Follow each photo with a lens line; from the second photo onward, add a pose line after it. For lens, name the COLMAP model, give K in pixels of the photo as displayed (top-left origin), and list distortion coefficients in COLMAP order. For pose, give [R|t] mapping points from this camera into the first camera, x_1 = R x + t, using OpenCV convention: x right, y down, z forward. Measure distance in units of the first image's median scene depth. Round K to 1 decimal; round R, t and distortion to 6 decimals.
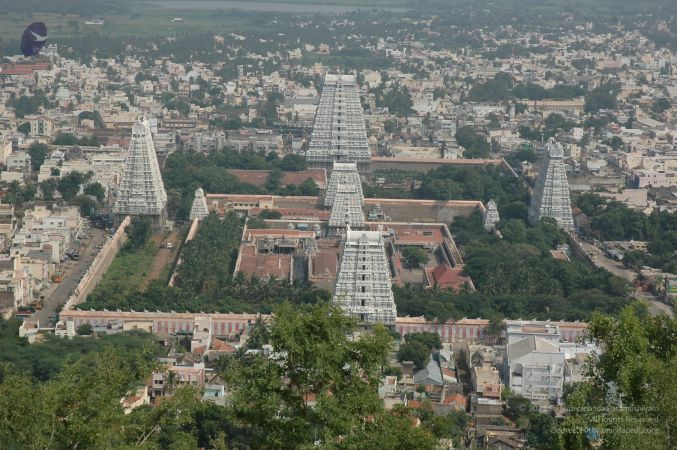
lens RADIAL K [[1528.7, 0, 338.6], [0, 1528.7, 231.2], [0, 0, 1]] dist [0.267781, 0.000000]
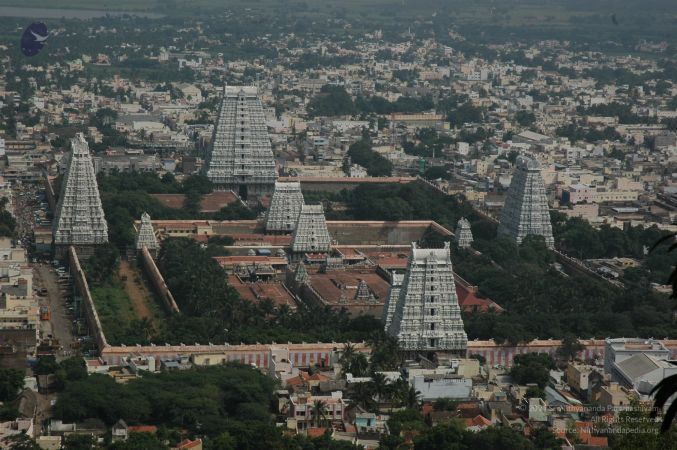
lens RADIAL K [[1769.4, 0, 337.3], [0, 1769.4, 221.8], [0, 0, 1]] dist [0.148683, 0.000000]
pose [[0.983867, -0.025604, 0.177062, -0.165390], [0.030468, 0.999228, -0.024807, 0.005978], [-0.176290, 0.029802, 0.983887, -0.033232]]
